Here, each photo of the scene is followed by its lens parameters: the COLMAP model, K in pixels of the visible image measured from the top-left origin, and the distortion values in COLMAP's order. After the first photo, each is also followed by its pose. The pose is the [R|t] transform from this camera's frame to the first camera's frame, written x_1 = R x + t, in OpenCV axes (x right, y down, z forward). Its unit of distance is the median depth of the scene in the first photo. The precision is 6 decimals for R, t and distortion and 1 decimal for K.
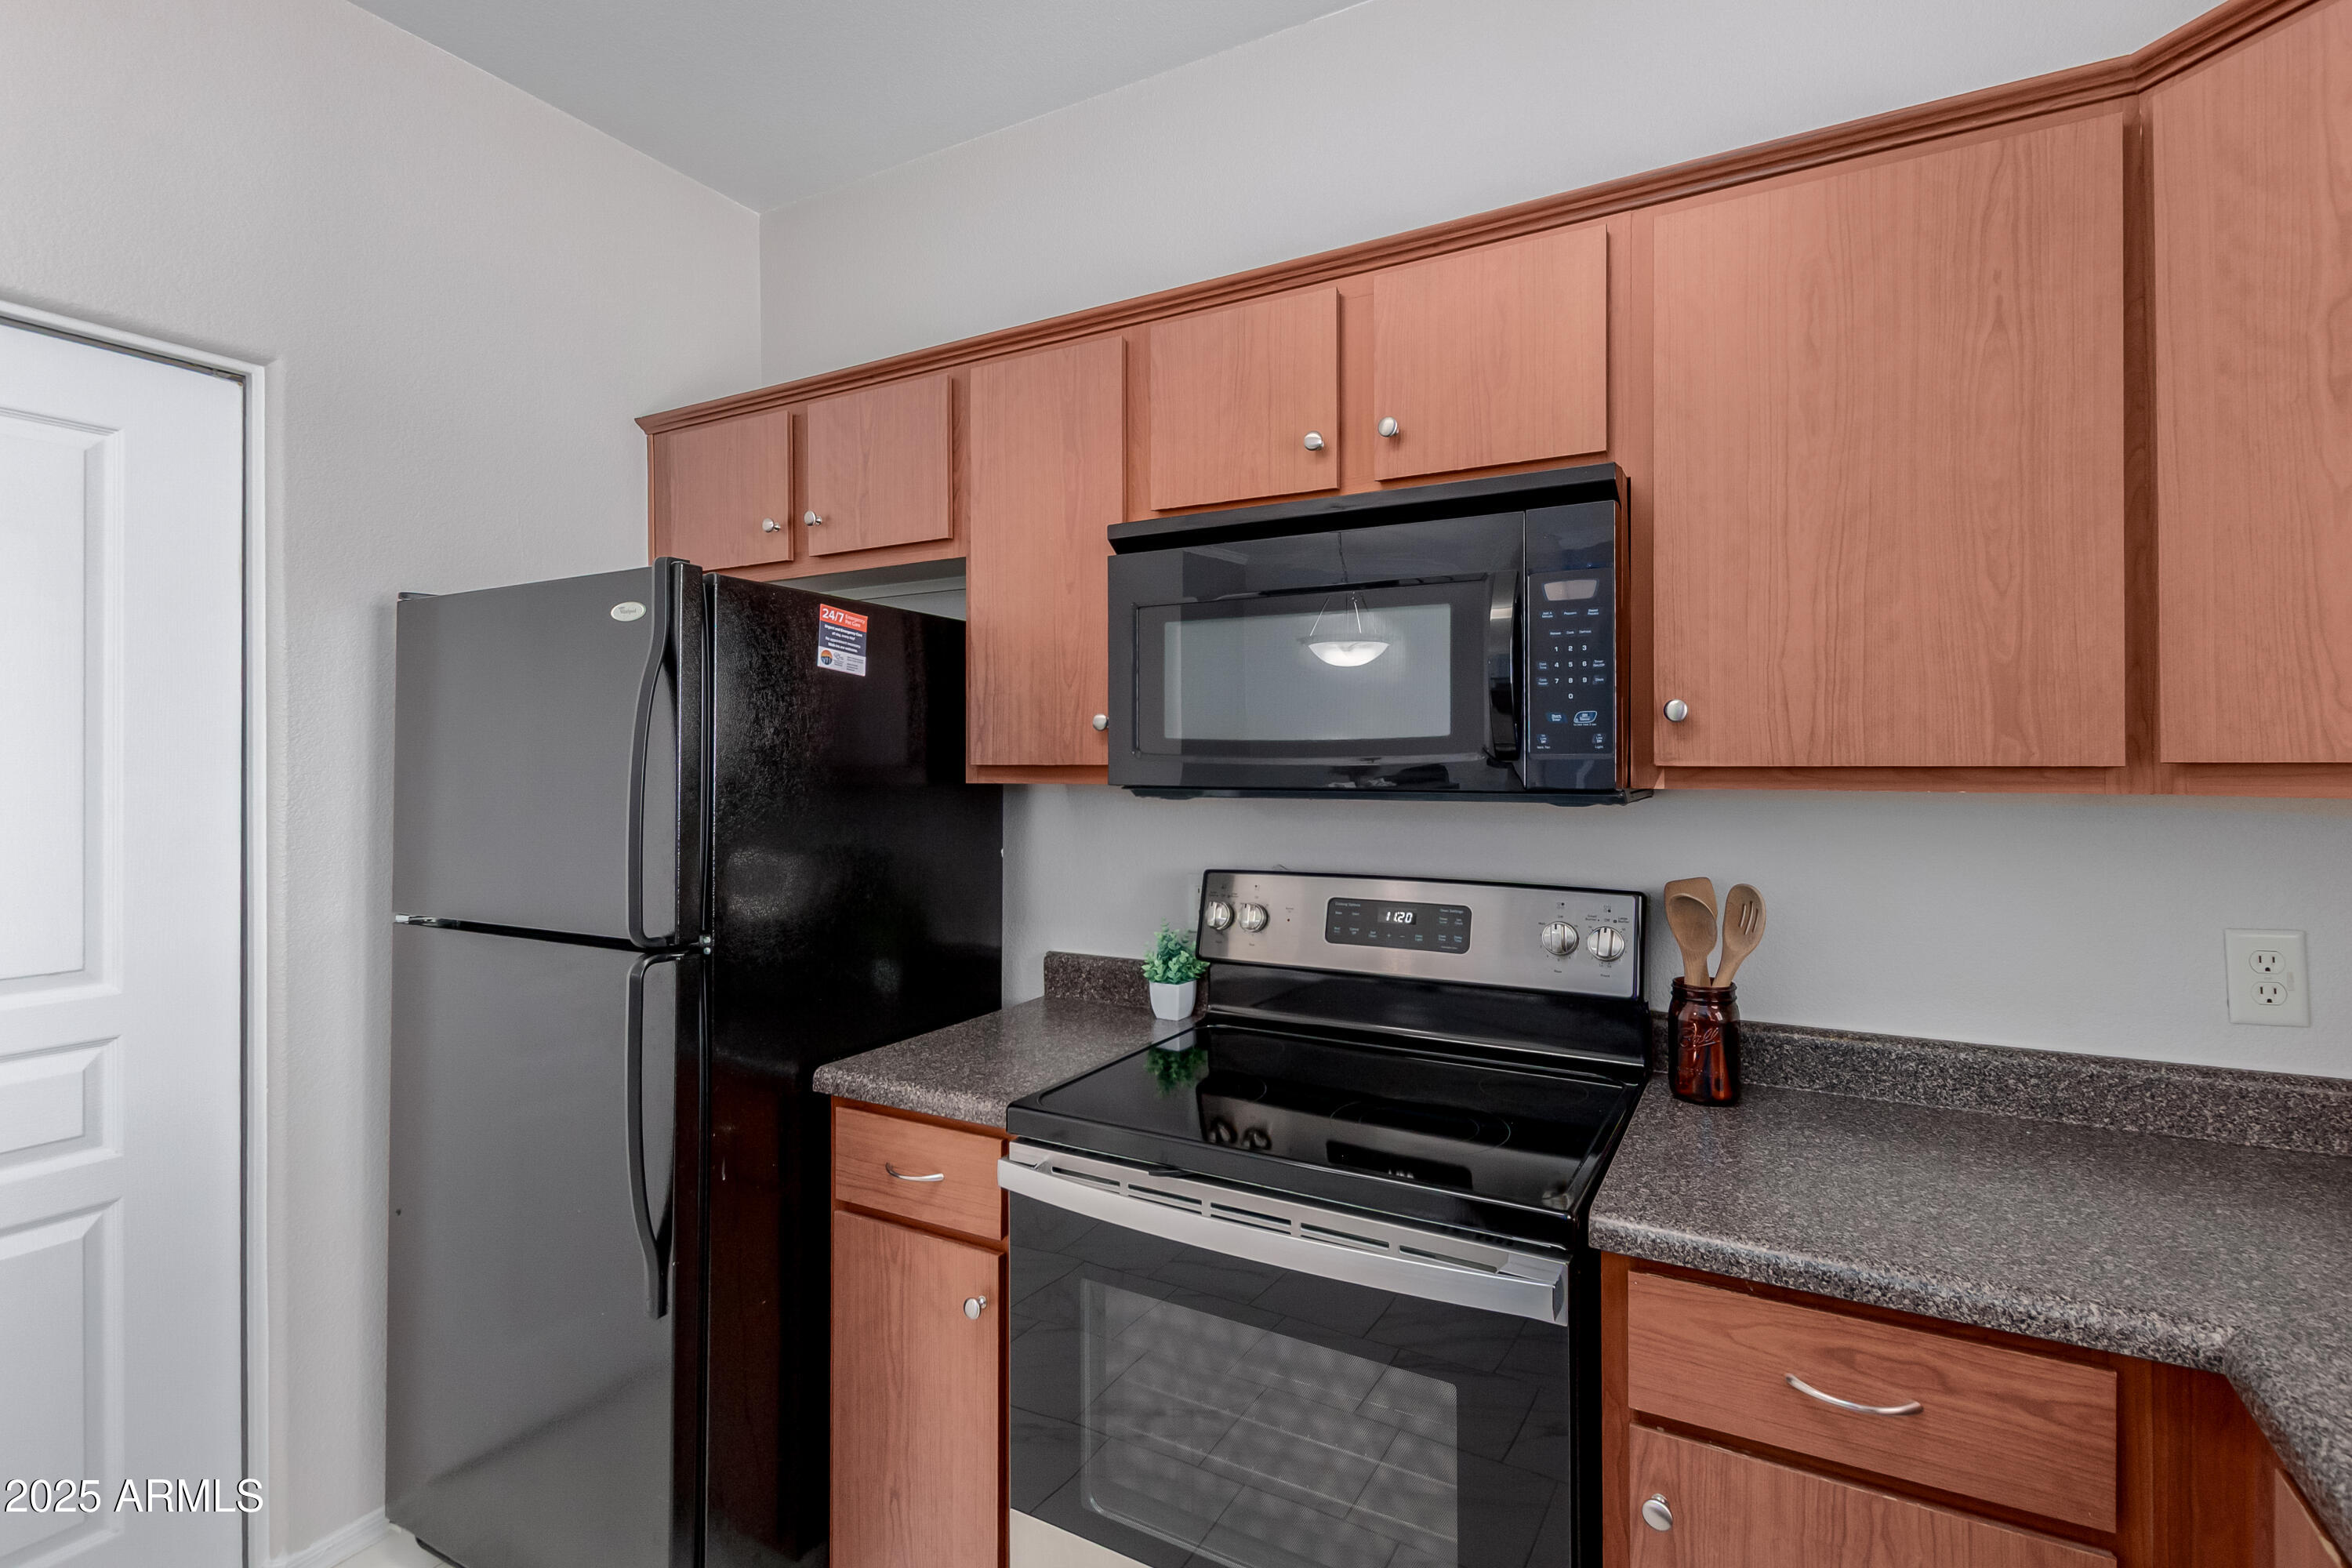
lens RADIAL K [[1110.8, 0, 1166.0], [0, 1110.8, 760.6], [0, 0, 1]] dist [0.006409, -0.000212]
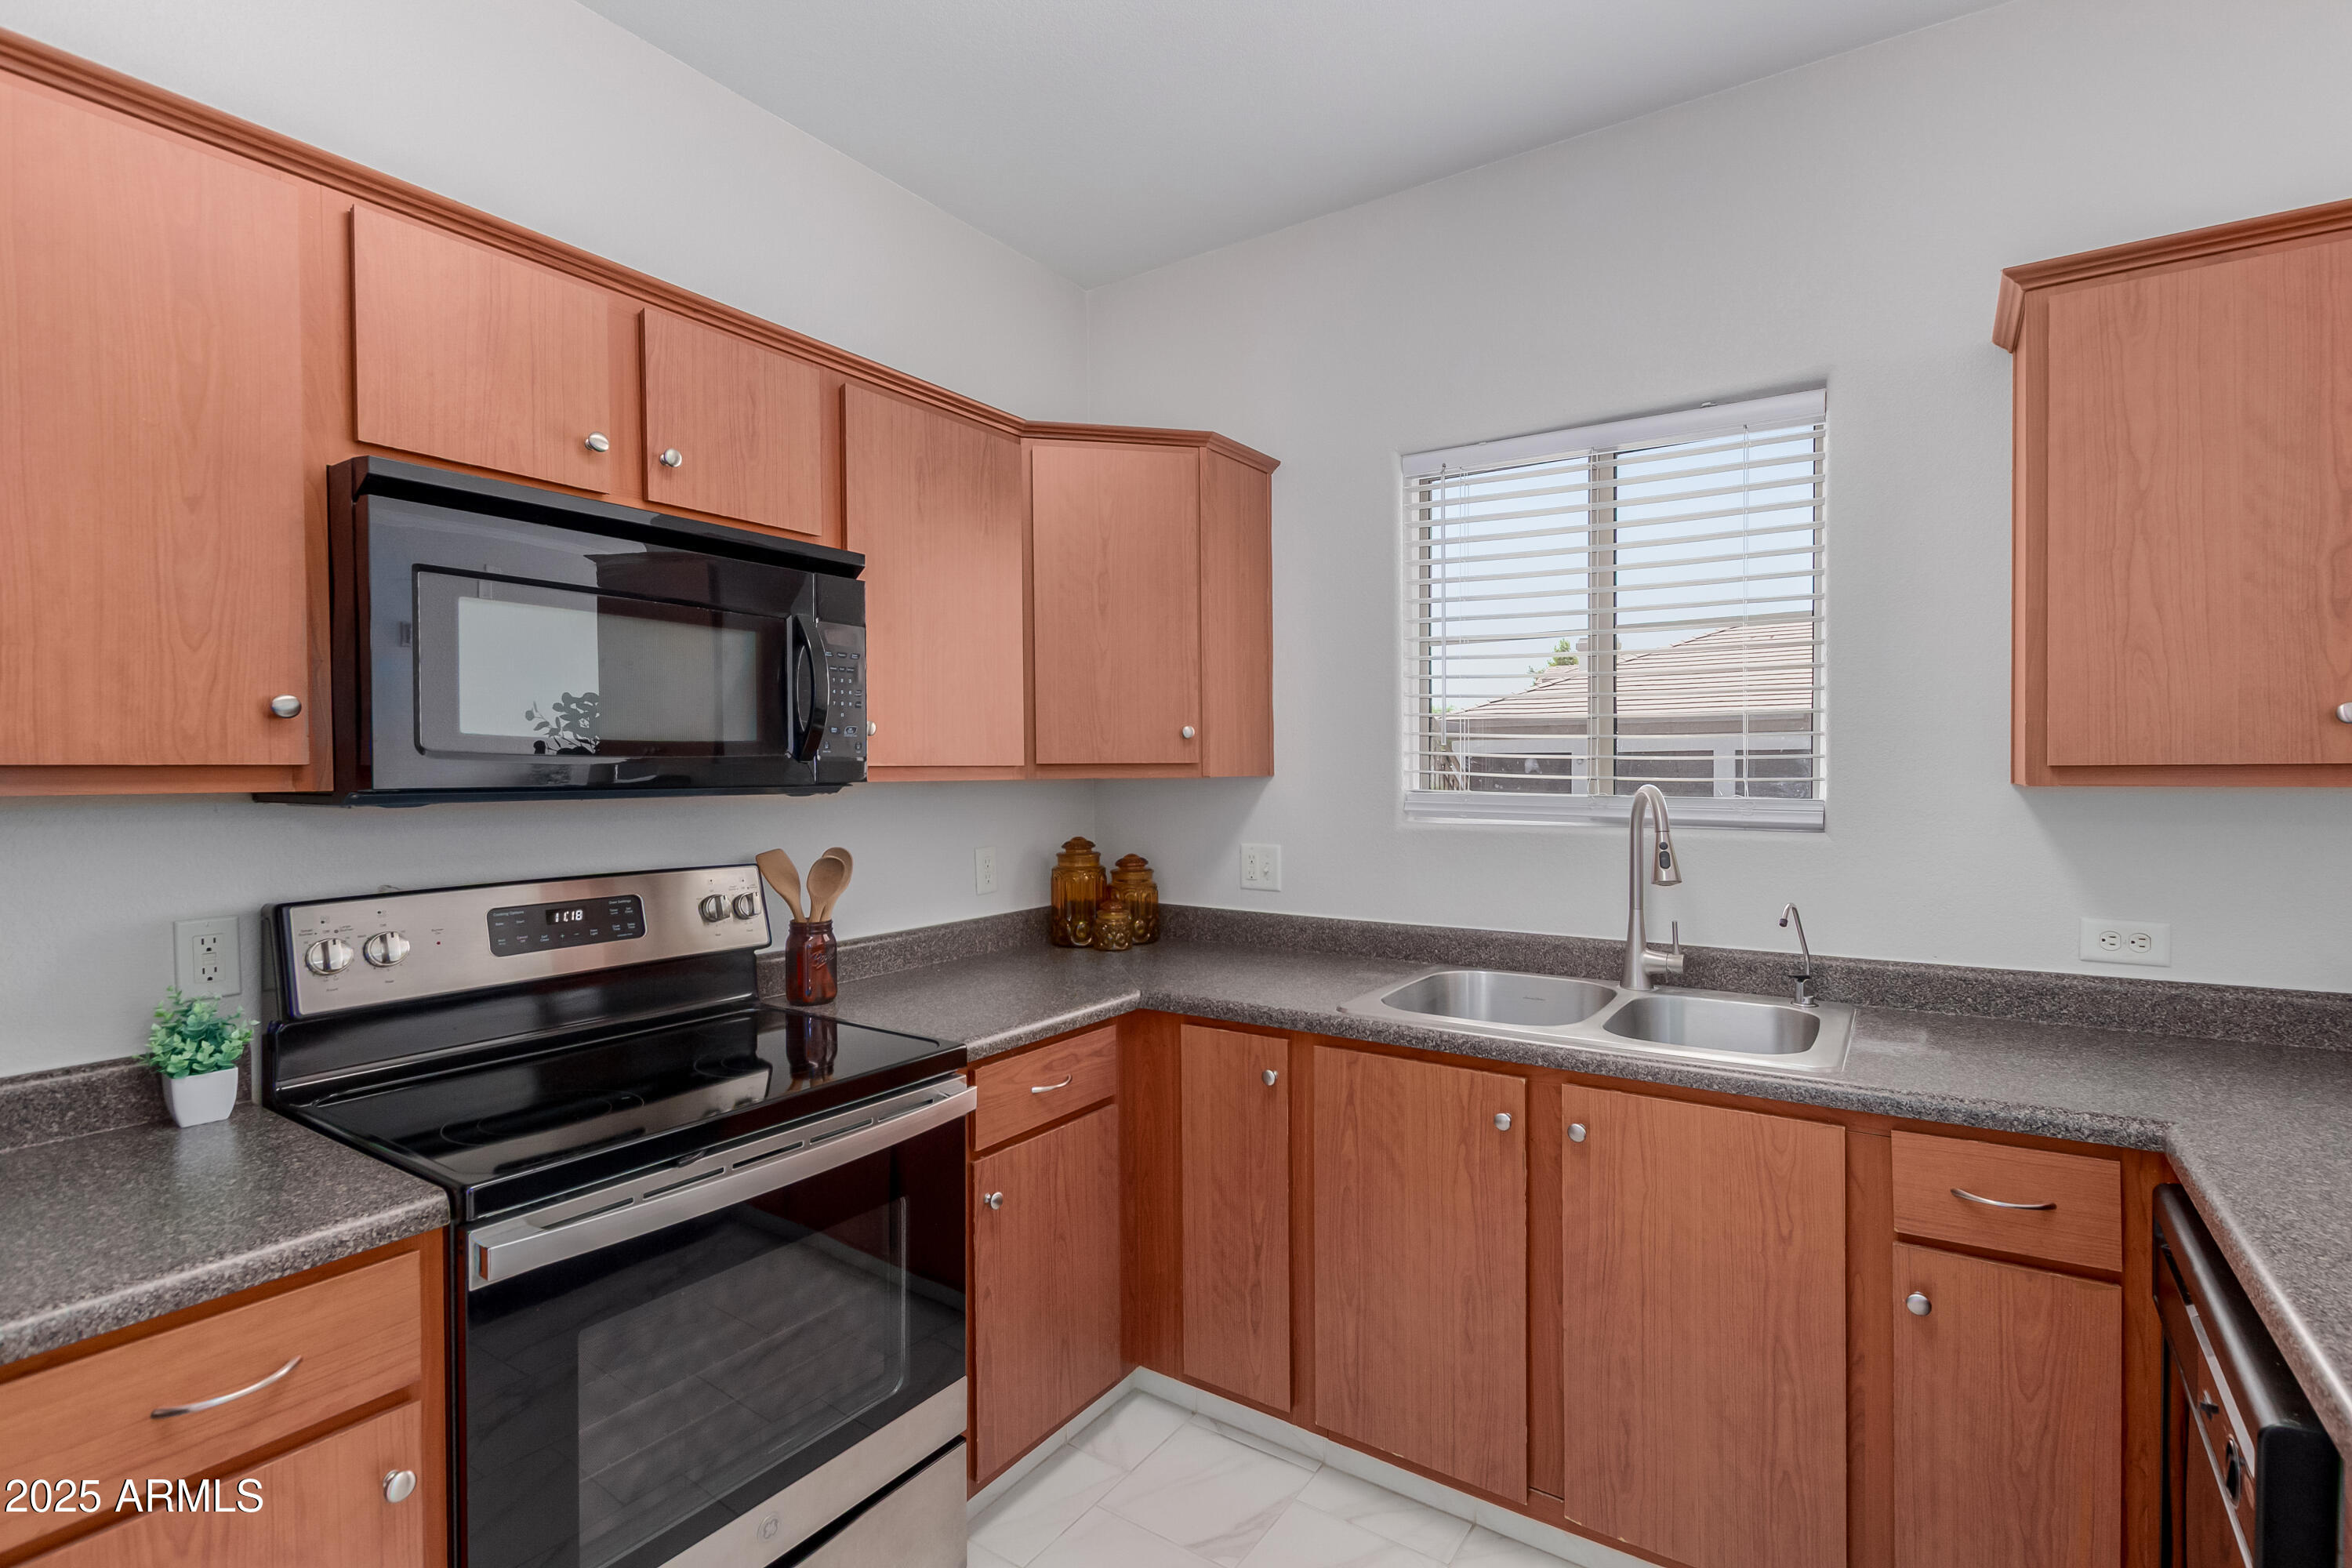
lens RADIAL K [[1110.8, 0, 1168.1], [0, 1110.8, 784.8], [0, 0, 1]] dist [0.006409, -0.000212]
pose [[0.078208, -0.007313, 0.996910, -0.789735], [0.006672, 0.999955, 0.006812, 0.017233], [-0.996915, 0.006119, 0.078253, 0.382369]]
